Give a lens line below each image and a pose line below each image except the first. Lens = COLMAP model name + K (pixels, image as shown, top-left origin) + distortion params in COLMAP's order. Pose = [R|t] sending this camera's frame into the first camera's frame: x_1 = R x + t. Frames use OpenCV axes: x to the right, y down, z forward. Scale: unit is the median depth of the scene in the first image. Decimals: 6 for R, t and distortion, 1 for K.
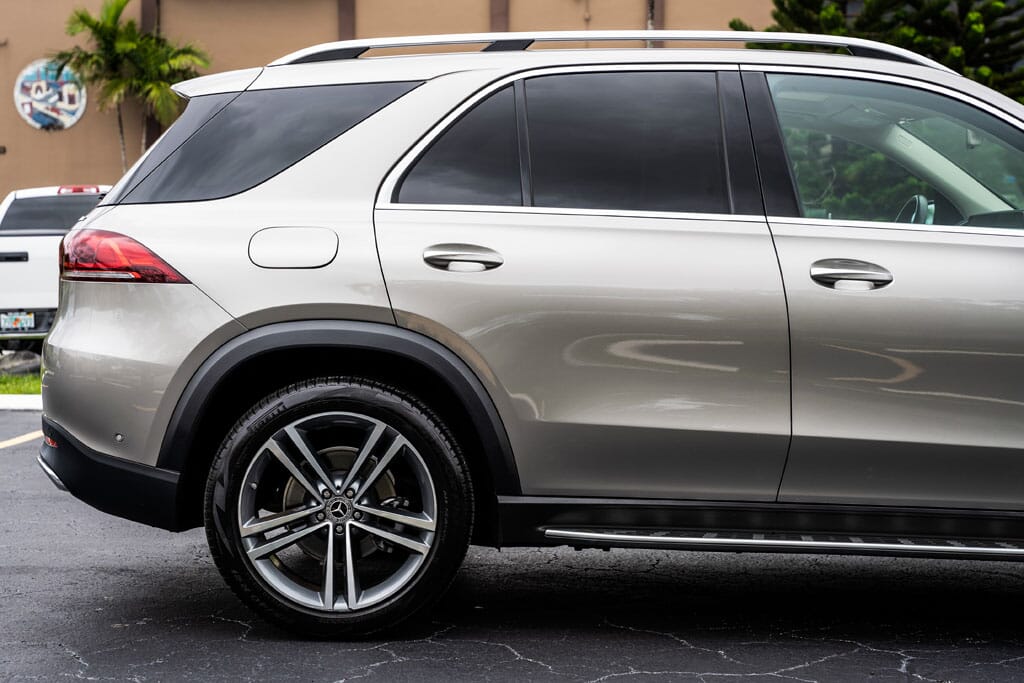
lens RADIAL K [[1773.4, 0, 512.0], [0, 1773.4, 341.5], [0, 0, 1]] dist [0.225562, 0.274680]
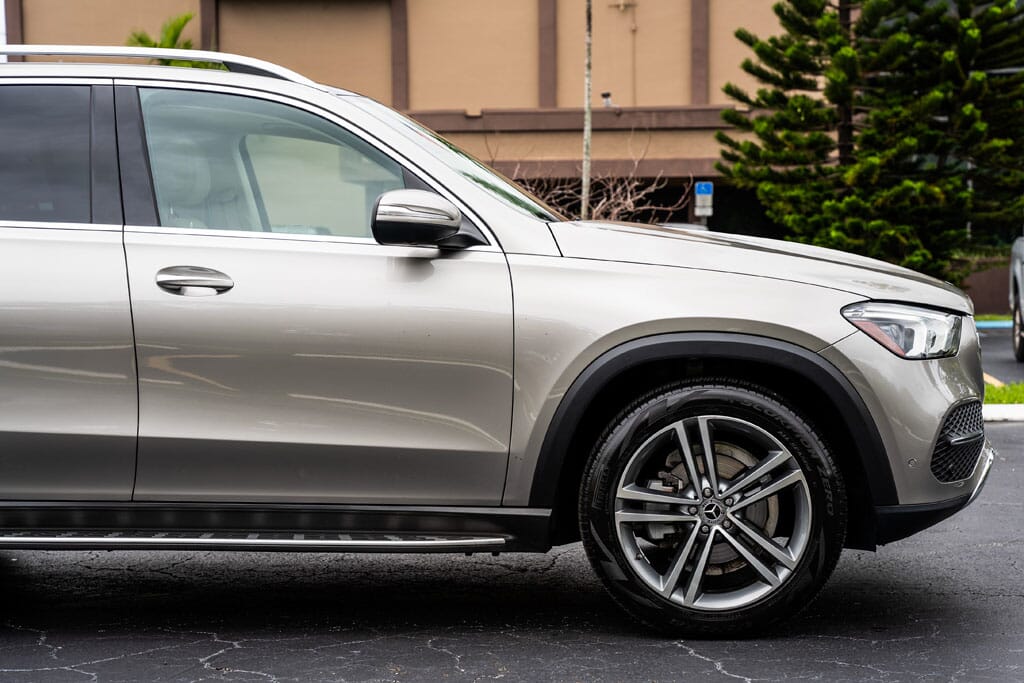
lens RADIAL K [[1773.4, 0, 512.0], [0, 1773.4, 341.5], [0, 0, 1]] dist [0.225562, 0.274680]
pose [[0.998730, -0.010579, -0.049261, 0.407444], [0.010236, 0.999922, -0.007219, 0.006931], [0.049333, 0.006706, 0.998760, -0.029502]]
